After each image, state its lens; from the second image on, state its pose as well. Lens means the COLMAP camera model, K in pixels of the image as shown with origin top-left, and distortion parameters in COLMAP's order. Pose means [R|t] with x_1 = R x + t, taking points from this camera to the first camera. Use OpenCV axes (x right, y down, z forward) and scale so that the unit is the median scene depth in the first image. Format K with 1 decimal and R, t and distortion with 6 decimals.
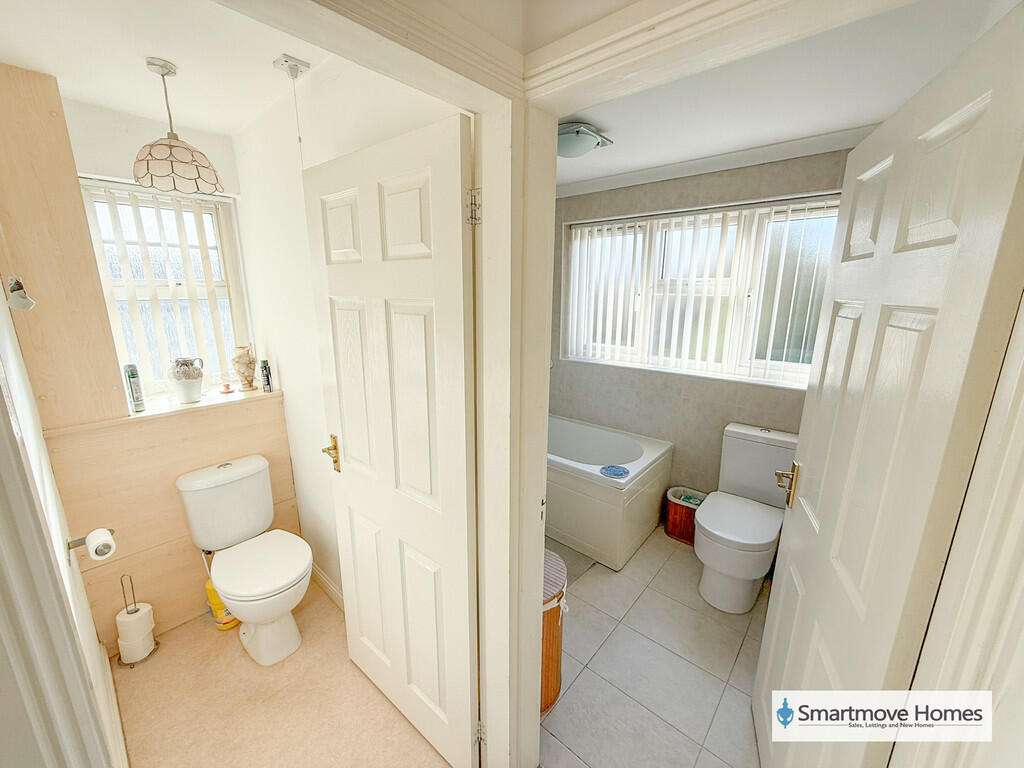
lens RADIAL K [[409.6, 0, 514.1], [0, 409.6, 385.4], [0, 0, 1]] dist [-0.000478, -0.000308]
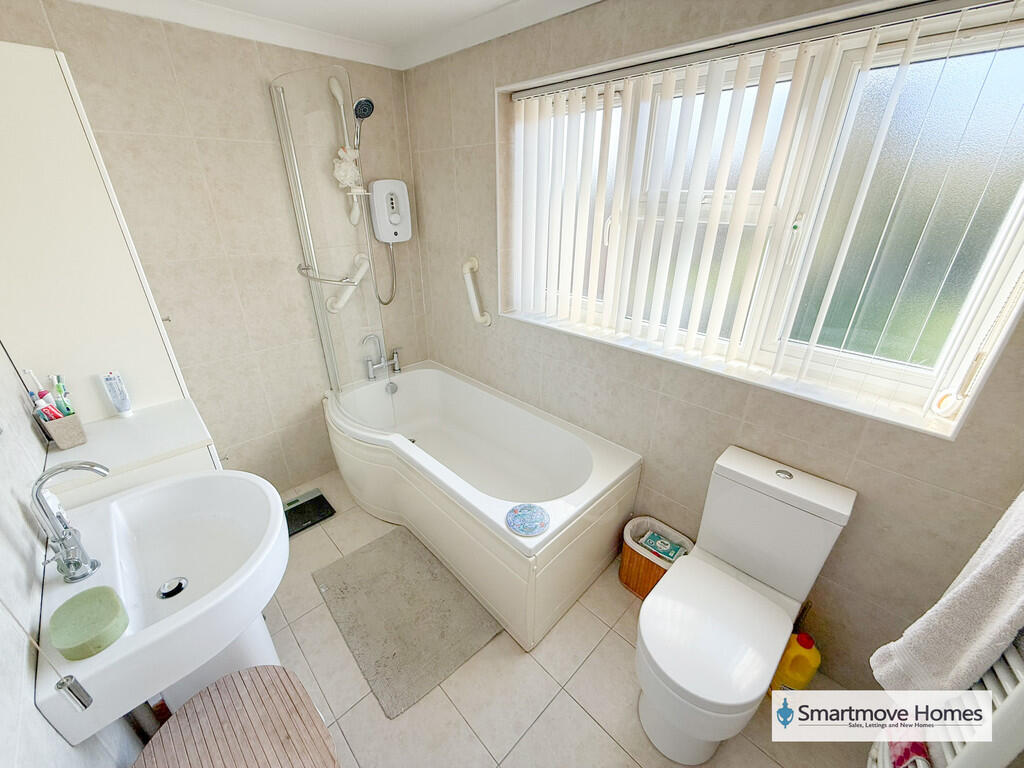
lens RADIAL K [[409.6, 0, 509.6], [0, 409.6, 380.2], [0, 0, 1]] dist [-0.000478, -0.000308]
pose [[0.996290, 0.033646, -0.079209, 0.235455], [-0.016529, 0.978082, 0.207565, -0.120803], [0.084456, -0.205486, 0.975009, 0.379613]]
